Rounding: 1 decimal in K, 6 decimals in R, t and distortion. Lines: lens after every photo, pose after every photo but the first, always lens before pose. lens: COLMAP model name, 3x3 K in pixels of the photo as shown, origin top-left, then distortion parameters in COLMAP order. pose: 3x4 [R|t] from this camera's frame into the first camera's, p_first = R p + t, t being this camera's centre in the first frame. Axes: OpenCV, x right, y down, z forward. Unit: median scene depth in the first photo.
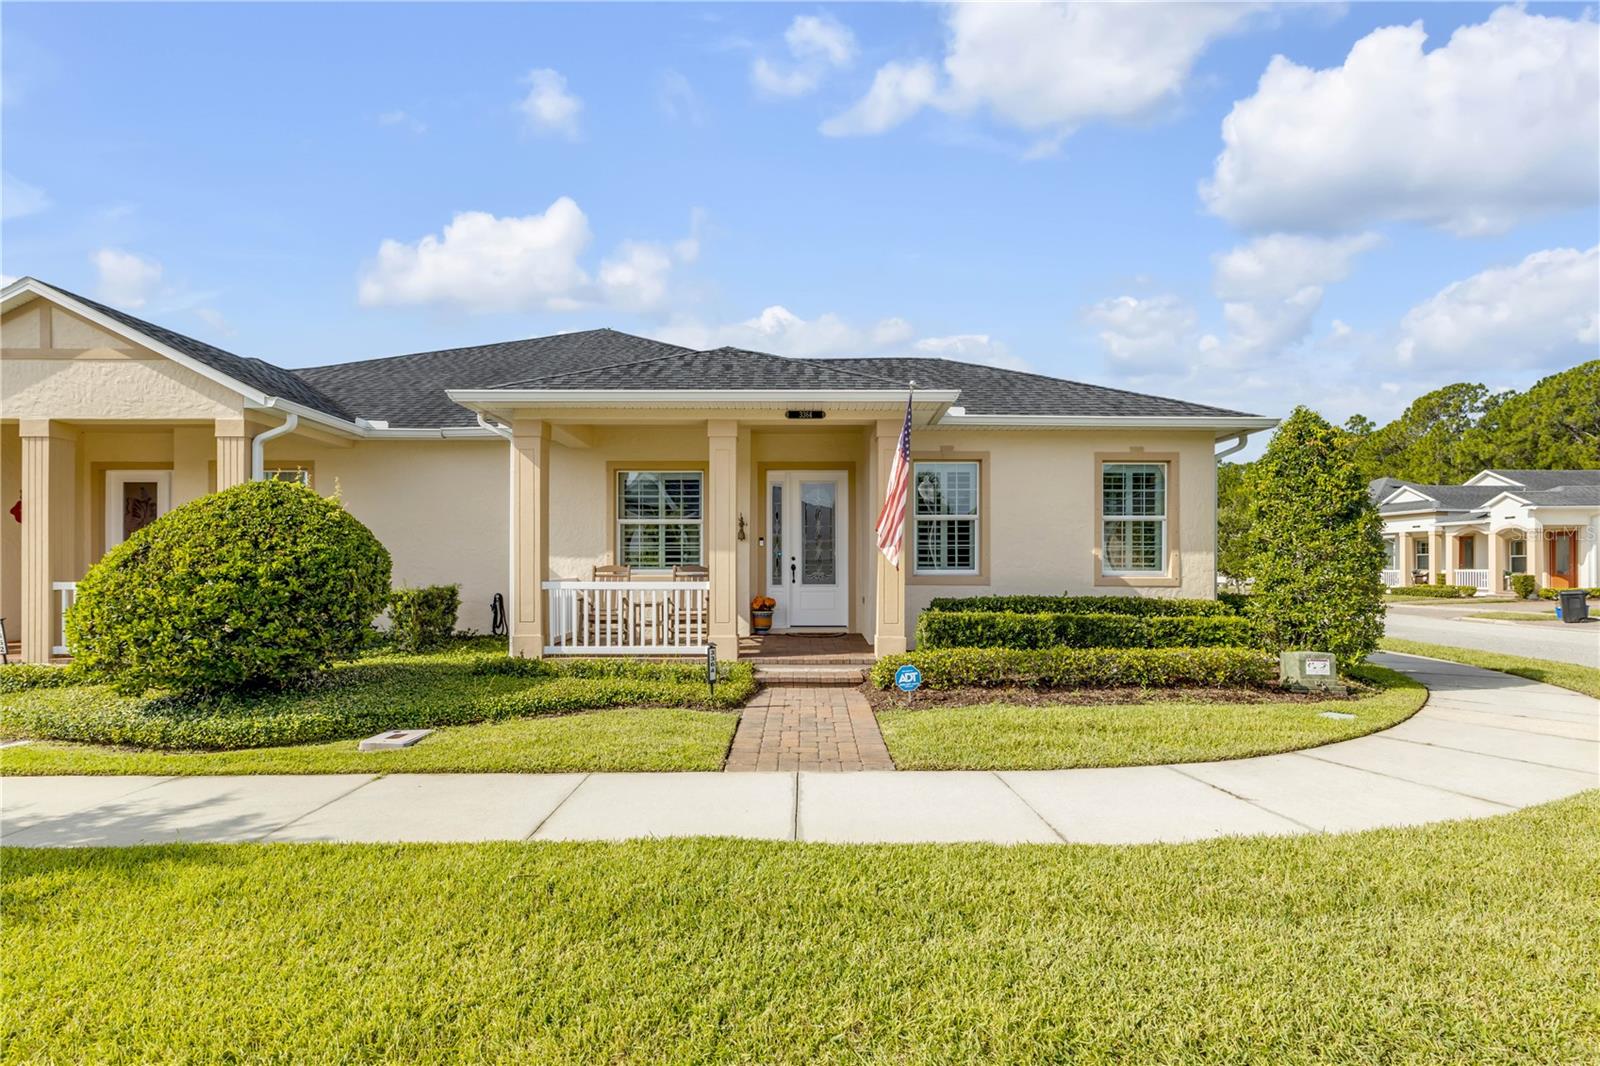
lens RADIAL K [[730.4, 0, 802.6], [0, 730.4, 560.7], [0, 0, 1]] dist [0.000059, -0.000055]
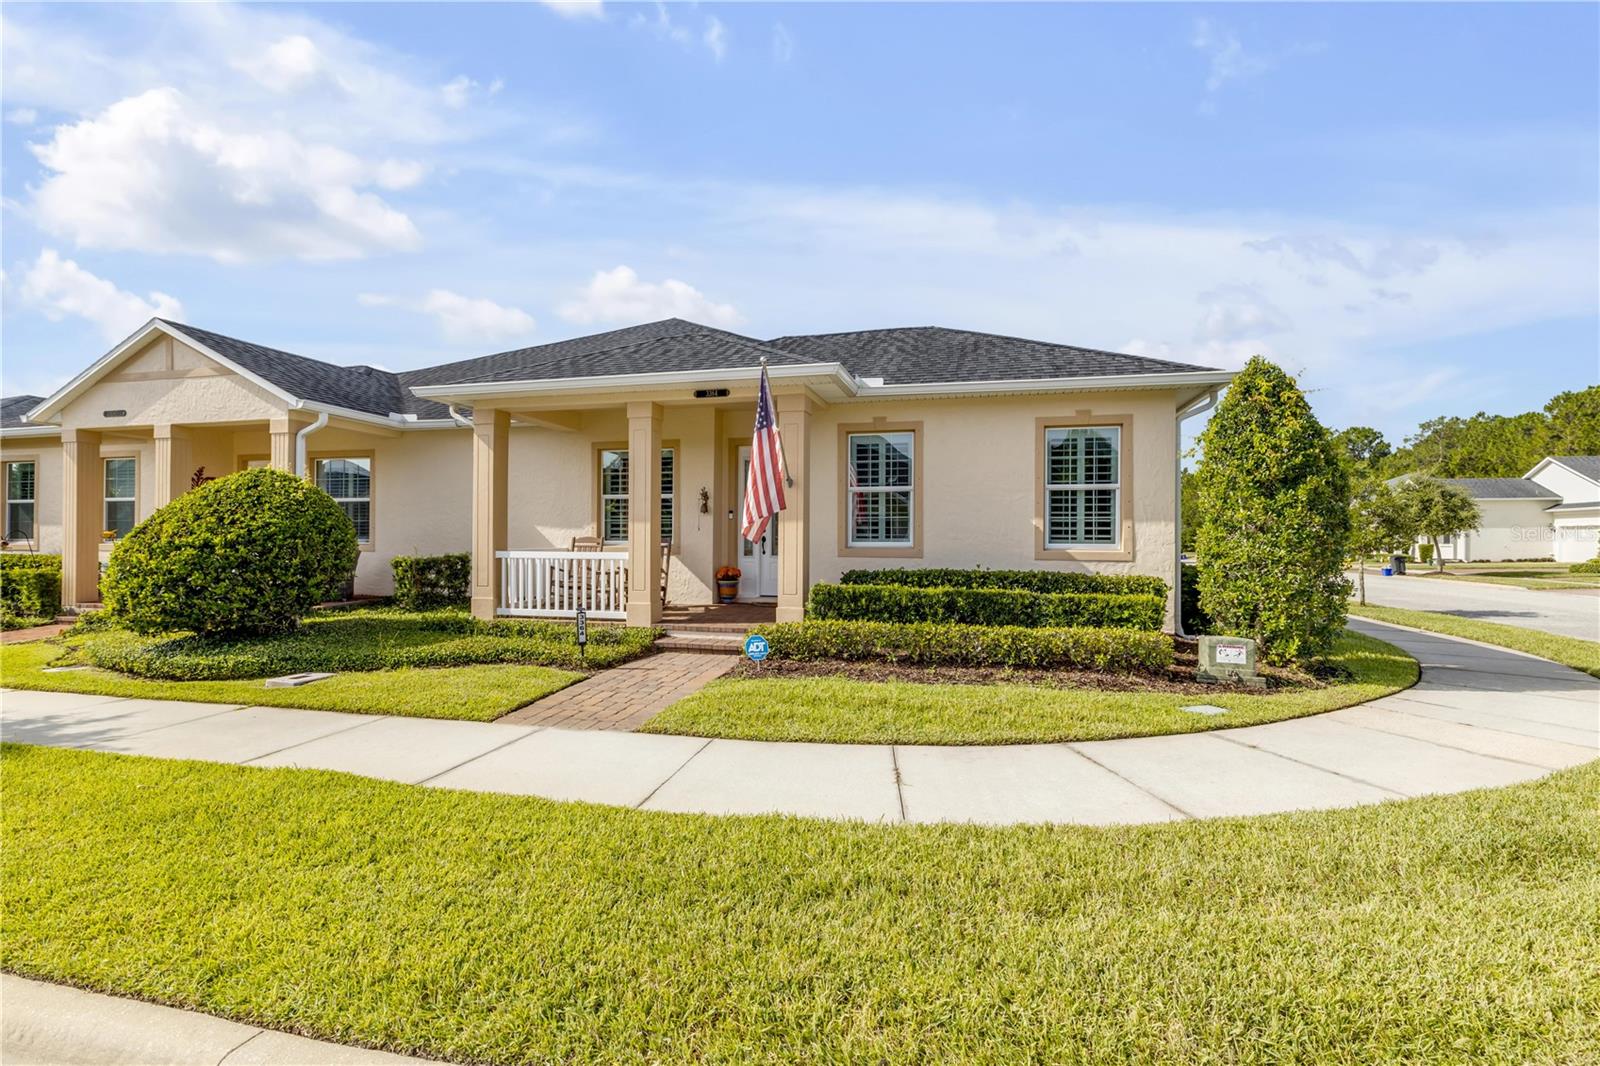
lens RADIAL K [[718.3, 0, 794.5], [0, 718.3, 528.8], [0, 0, 1]] dist [0.000536, -0.000515]
pose [[0.968990, -0.000877, -0.247099, 0.372387], [-0.000513, 0.999984, -0.005560, -0.000040], [0.247100, 0.005514, 0.968974, 0.031302]]
